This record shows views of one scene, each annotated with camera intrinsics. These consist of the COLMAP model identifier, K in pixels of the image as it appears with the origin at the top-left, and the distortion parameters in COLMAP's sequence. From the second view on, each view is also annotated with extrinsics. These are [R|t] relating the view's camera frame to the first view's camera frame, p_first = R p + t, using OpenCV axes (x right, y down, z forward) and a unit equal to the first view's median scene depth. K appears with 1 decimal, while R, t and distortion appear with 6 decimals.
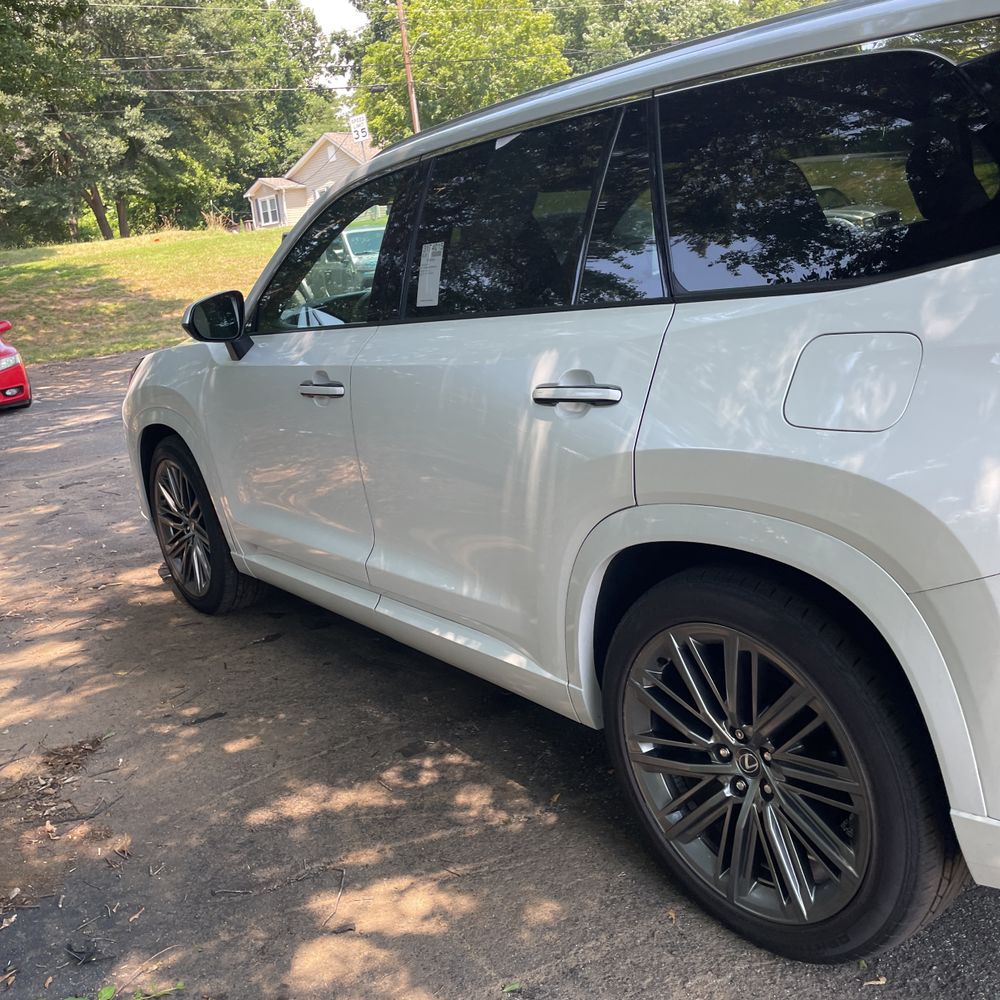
lens RADIAL K [[1027.6, 0, 500.0], [0, 1027.6, 500.0], [0, 0, 1]] dist [0.002552, 0.023521]
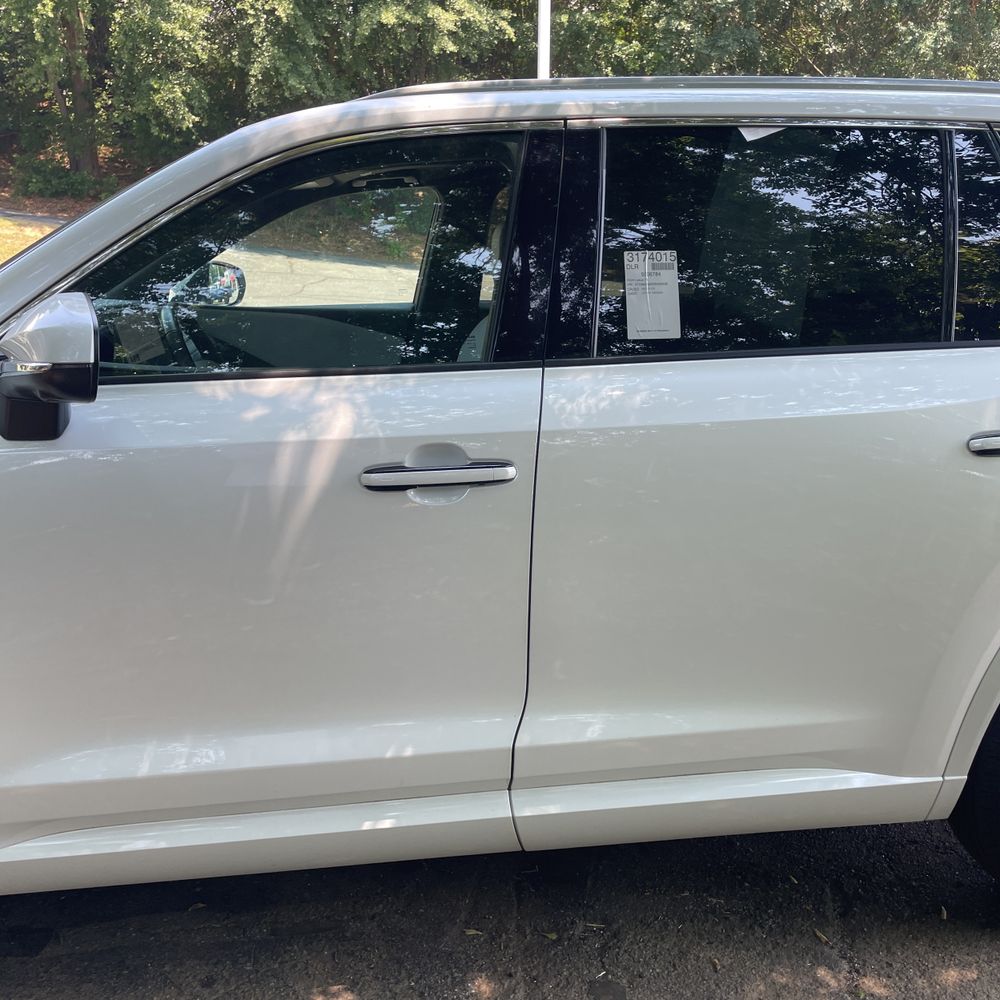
lens RADIAL K [[1027.6, 0, 500.0], [0, 1027.6, 500.0], [0, 0, 1]] dist [0.002552, 0.023521]
pose [[0.481756, -0.095790, 0.871054, -0.724568], [0.152207, 0.988046, 0.024474, -0.111525], [-0.862985, 0.120790, 0.490577, 0.745645]]
